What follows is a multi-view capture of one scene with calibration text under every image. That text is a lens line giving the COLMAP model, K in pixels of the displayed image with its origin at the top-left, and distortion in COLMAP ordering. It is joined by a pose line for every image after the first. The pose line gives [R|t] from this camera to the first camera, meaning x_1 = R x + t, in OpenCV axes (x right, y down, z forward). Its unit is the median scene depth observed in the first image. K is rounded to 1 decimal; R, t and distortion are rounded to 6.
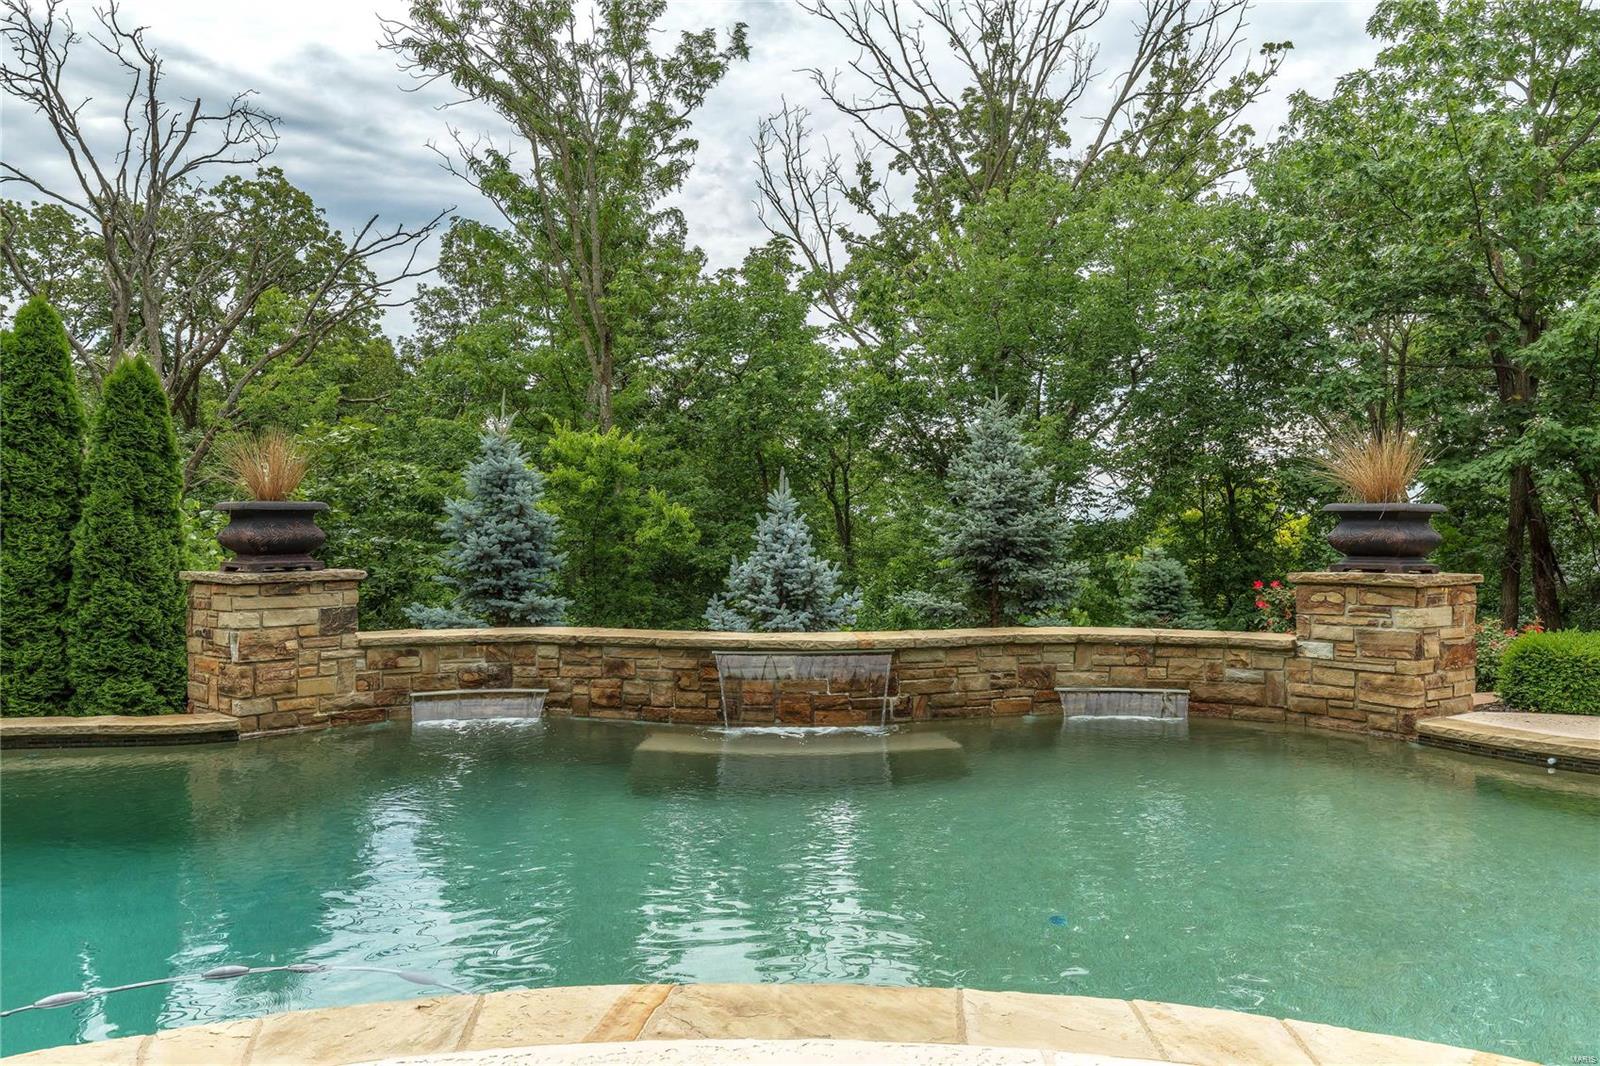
lens RADIAL K [[1109.1, 0, 800.7], [0, 1109.1, 532.9], [0, 0, 1]] dist [-0.001598, -0.014281]
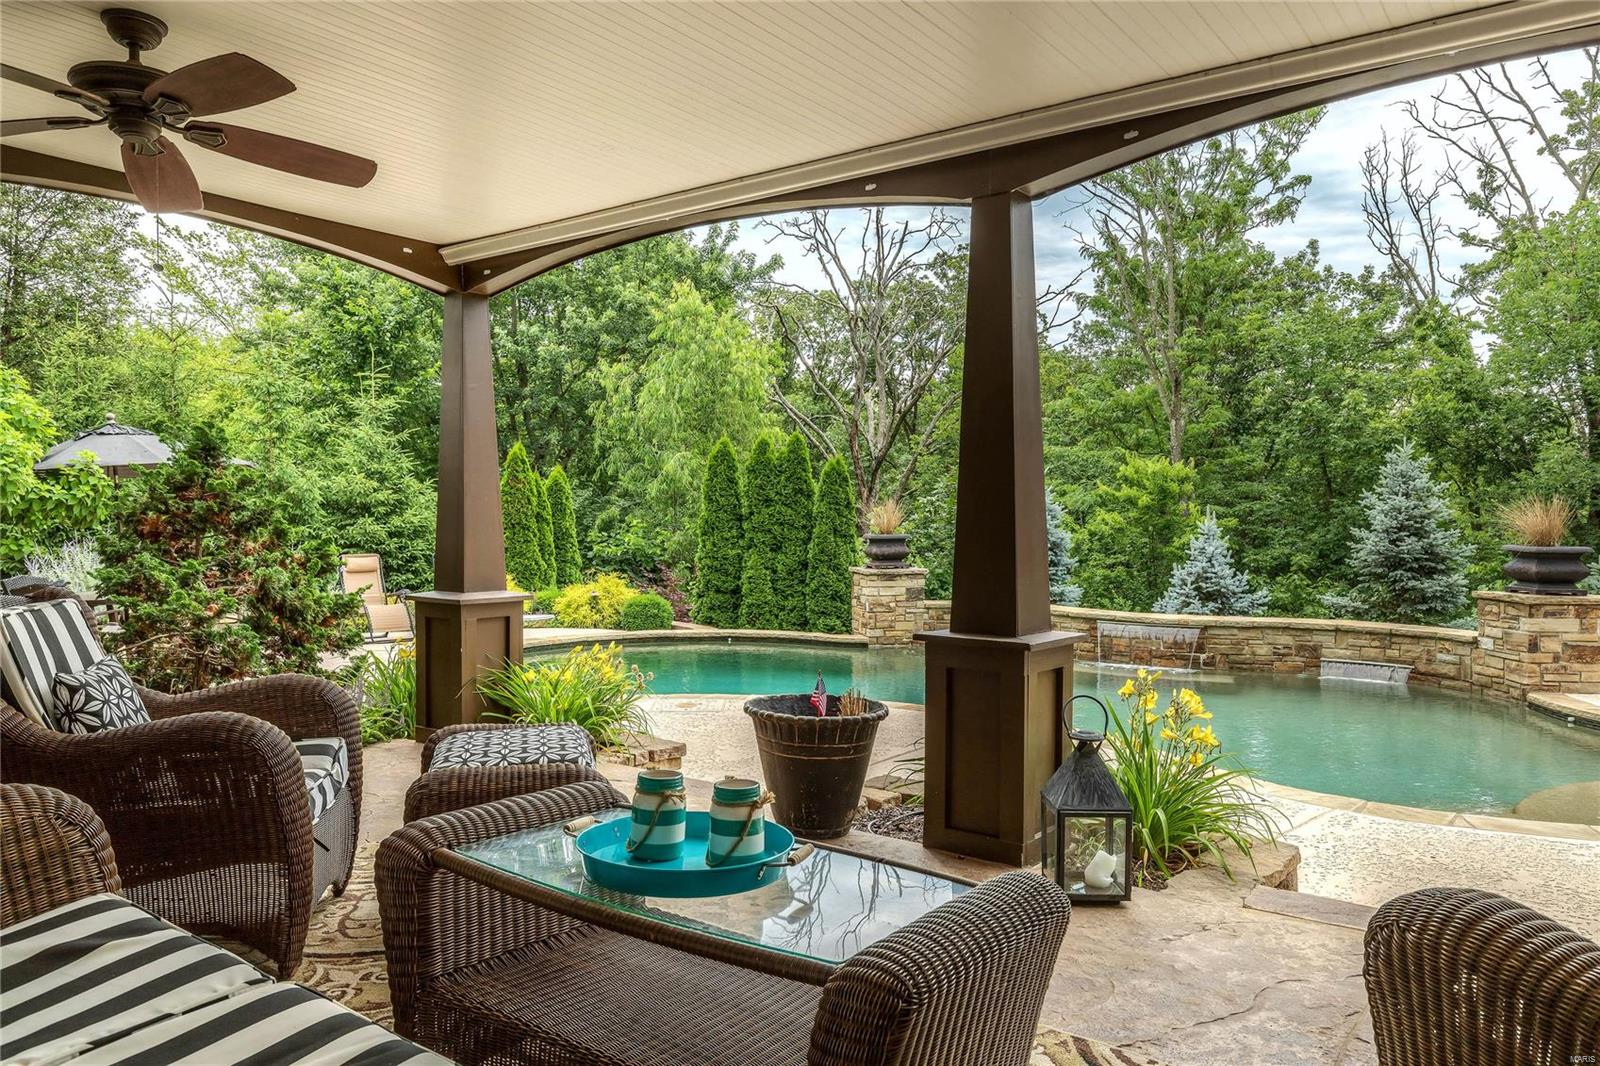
lens RADIAL K [[1109.1, 0, 798.3], [0, 1109.1, 527.4], [0, 0, 1]] dist [-0.001598, -0.014281]
pose [[0.806565, 0.010271, -0.591057, 0.569090], [-0.002345, 0.999897, 0.014175, -0.066116], [0.591141, -0.010047, 0.806506, -0.707225]]
